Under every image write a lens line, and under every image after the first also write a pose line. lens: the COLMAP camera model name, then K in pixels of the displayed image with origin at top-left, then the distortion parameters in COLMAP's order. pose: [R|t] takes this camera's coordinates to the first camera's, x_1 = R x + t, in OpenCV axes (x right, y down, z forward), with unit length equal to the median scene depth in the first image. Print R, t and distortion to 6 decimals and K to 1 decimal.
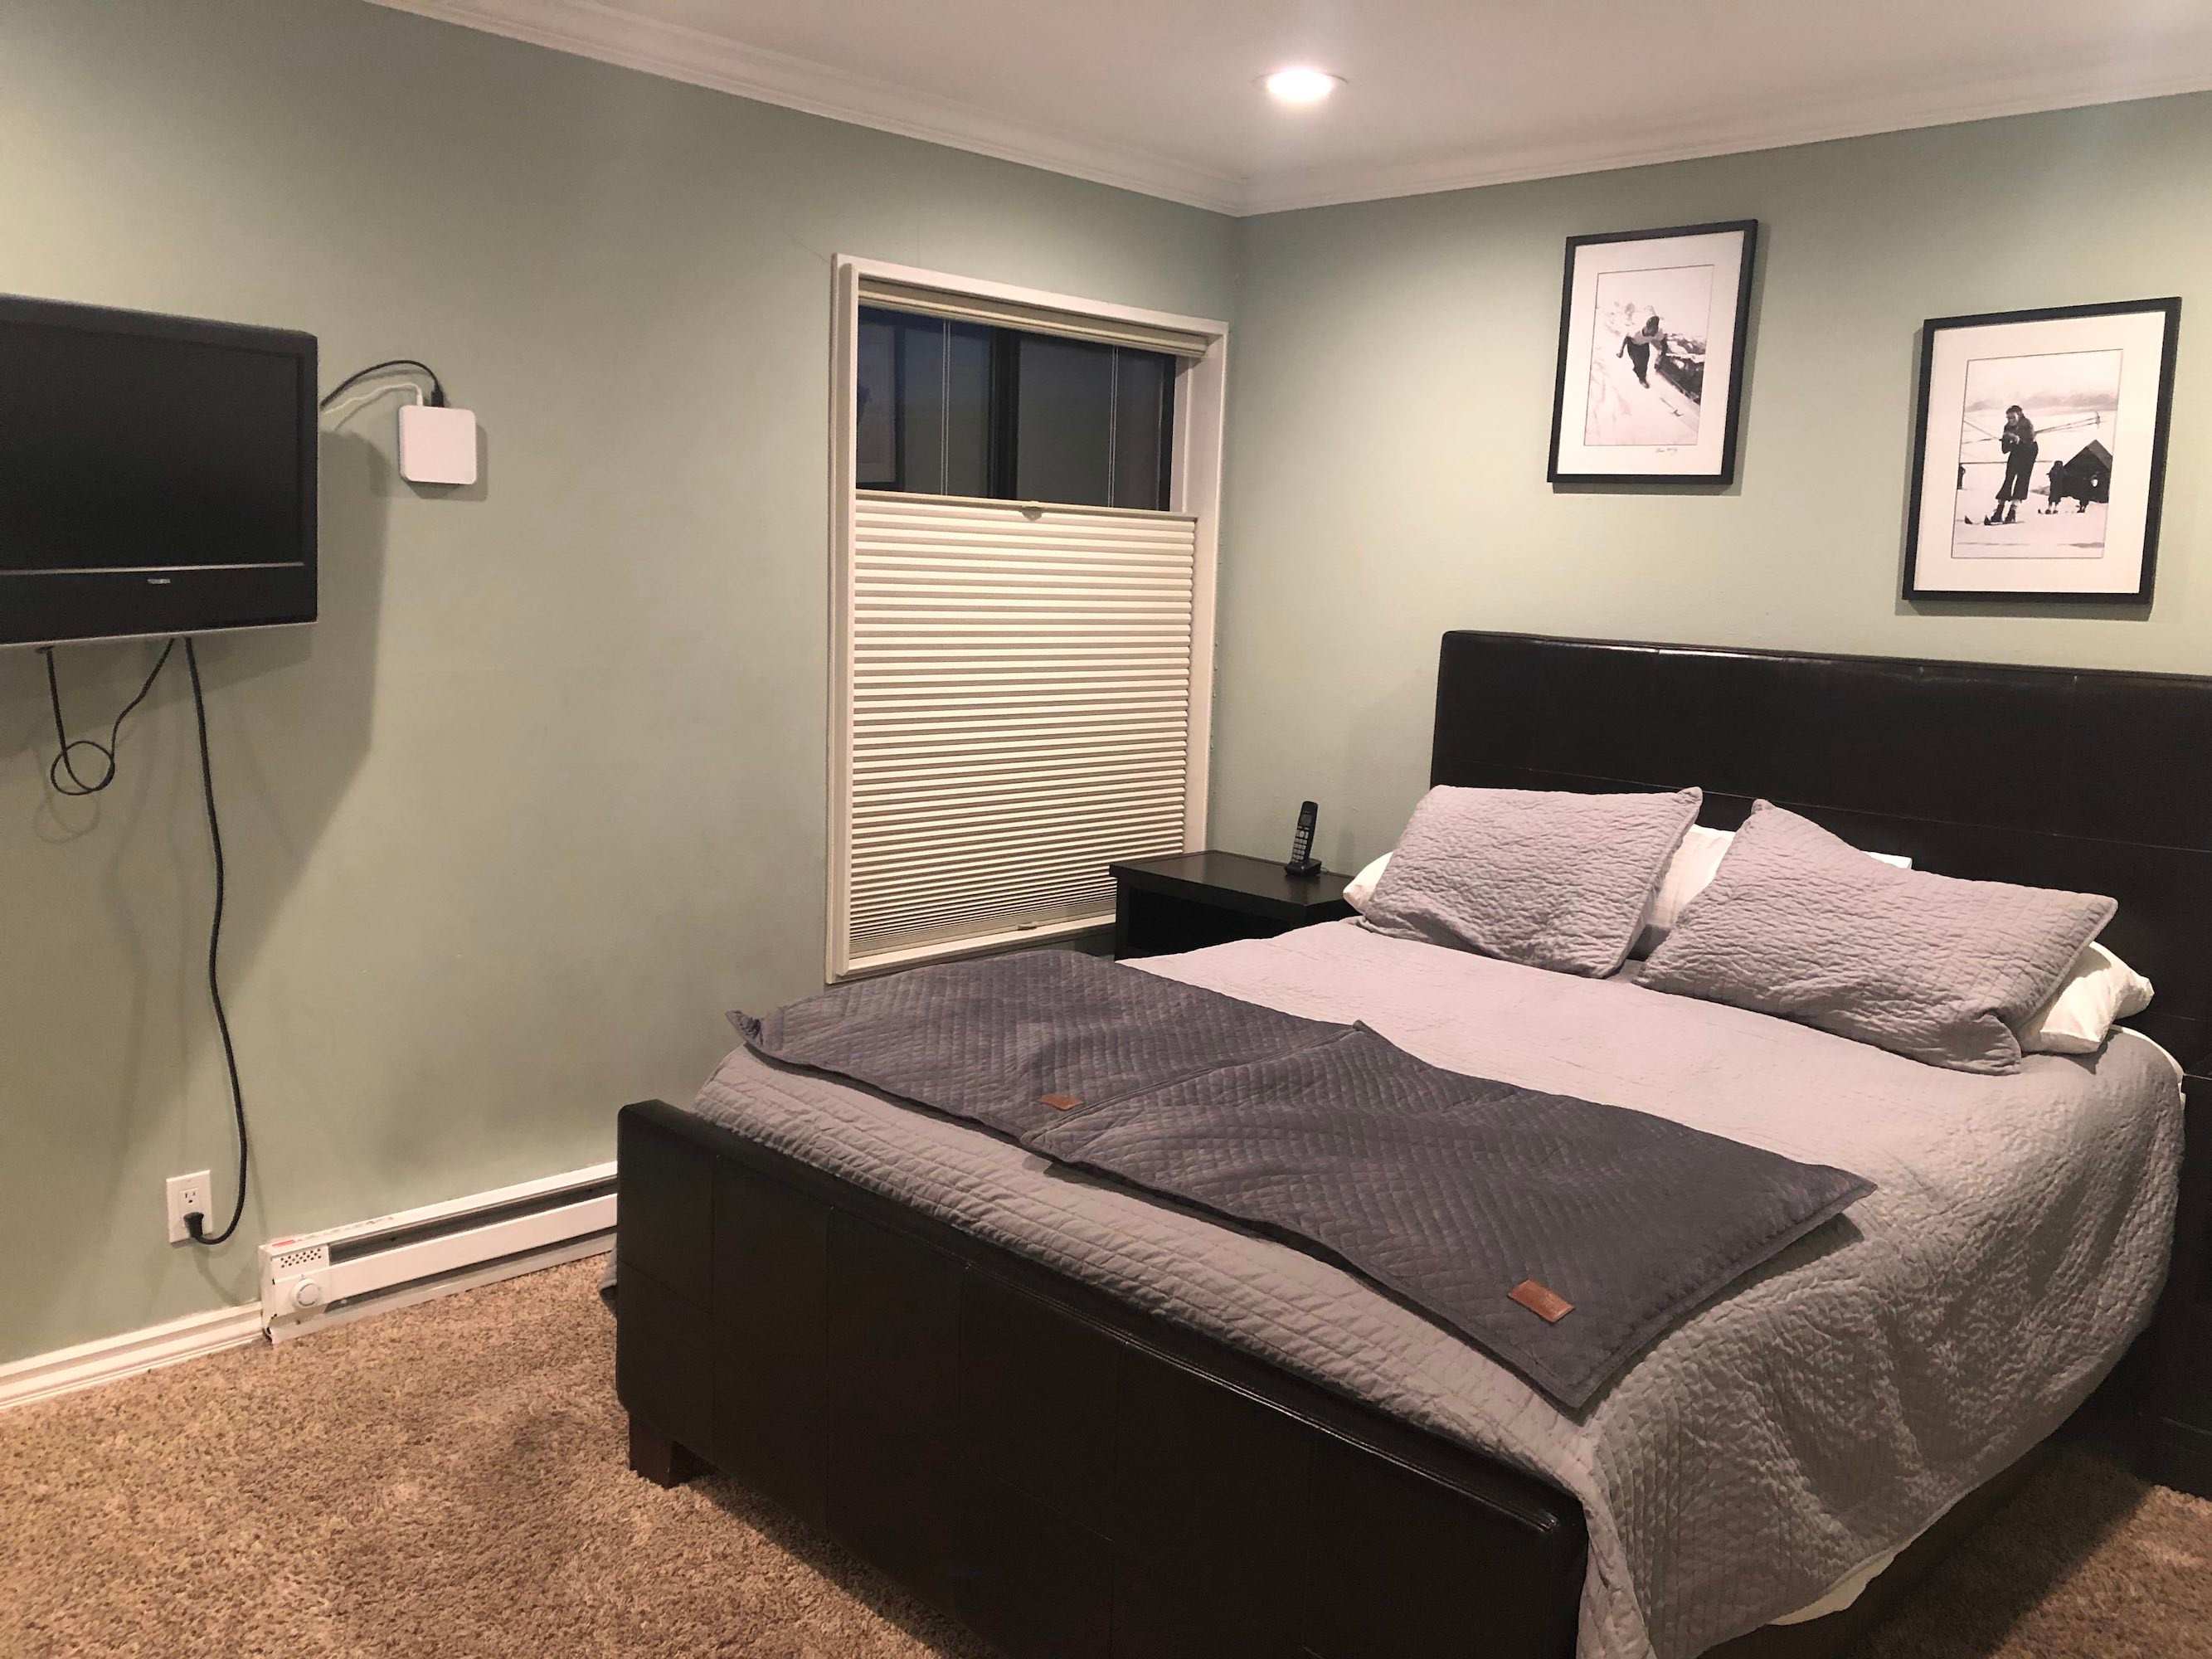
lens RADIAL K [[1859.0, 0, 1106.0], [0, 1859.0, 829.5], [0, 0, 1]] dist [0.042446, 0.003494]
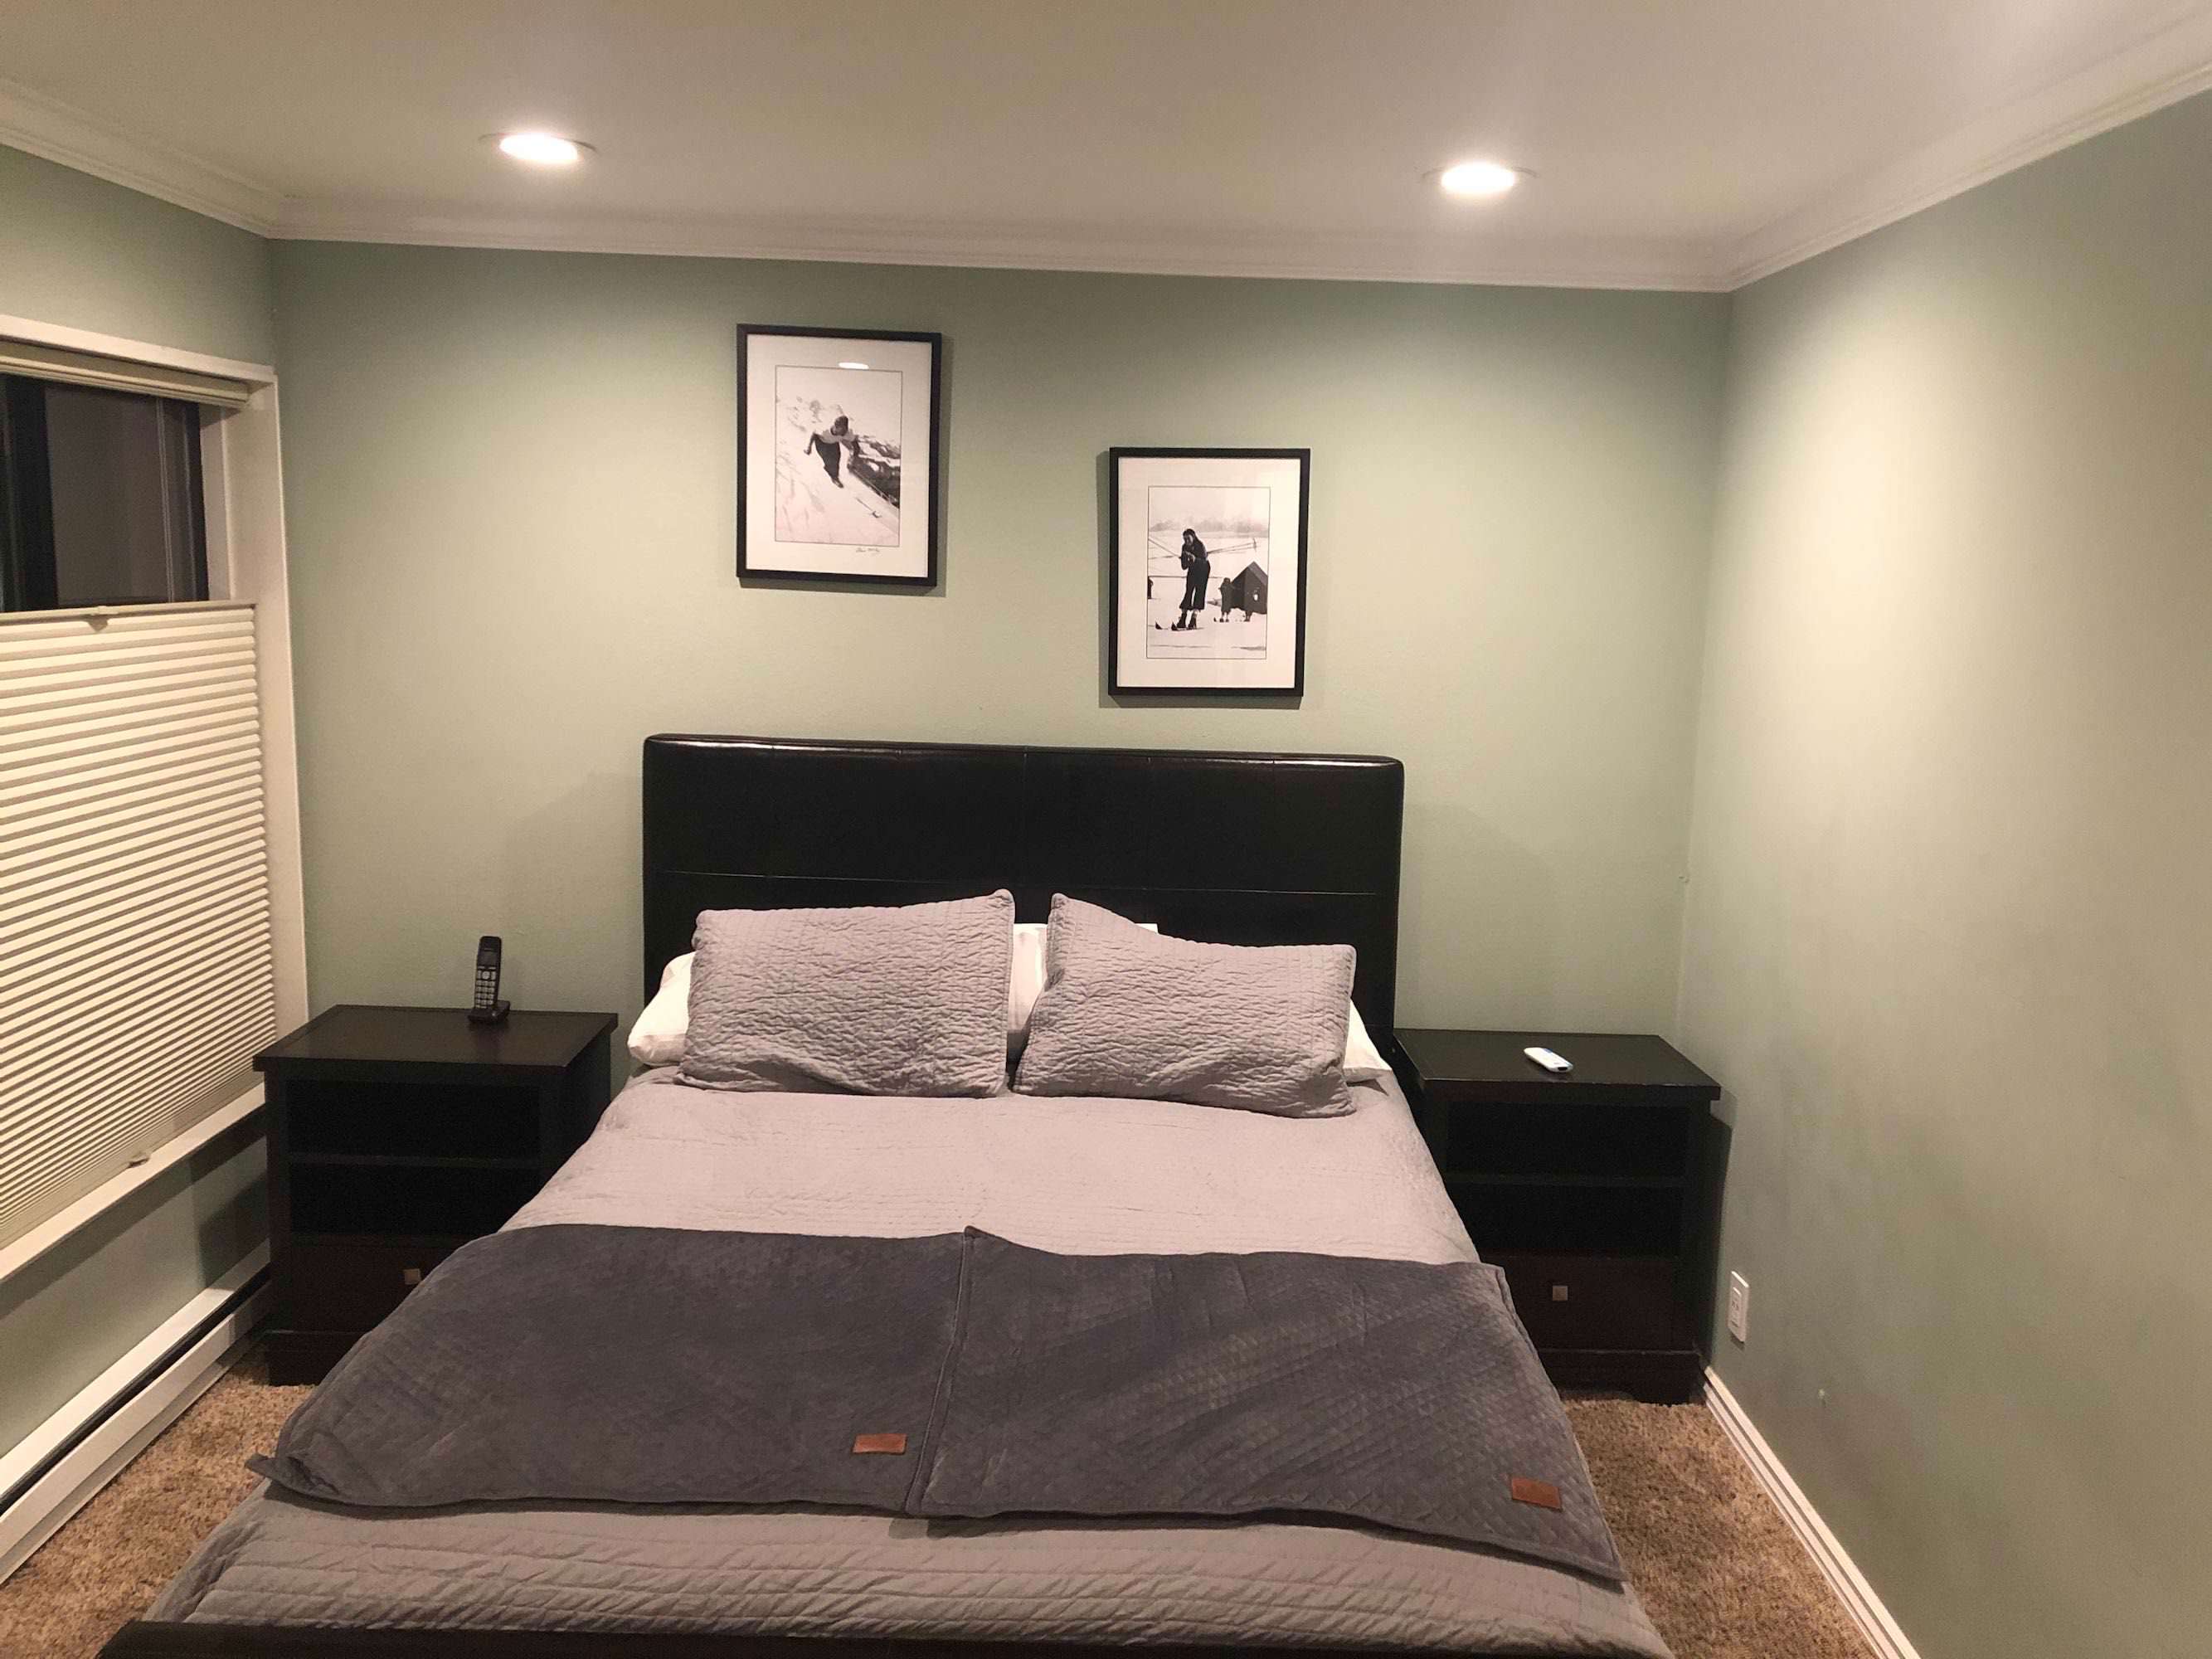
lens RADIAL K [[1819.3, 0, 1106.0], [0, 1819.3, 829.5], [0, 0, 1]] dist [0.045741, -0.060908]
pose [[0.698679, -0.127759, 0.703935, -0.367007], [0.097707, 0.991747, 0.083017, -0.138410], [-0.708732, 0.010777, 0.705396, 0.241746]]
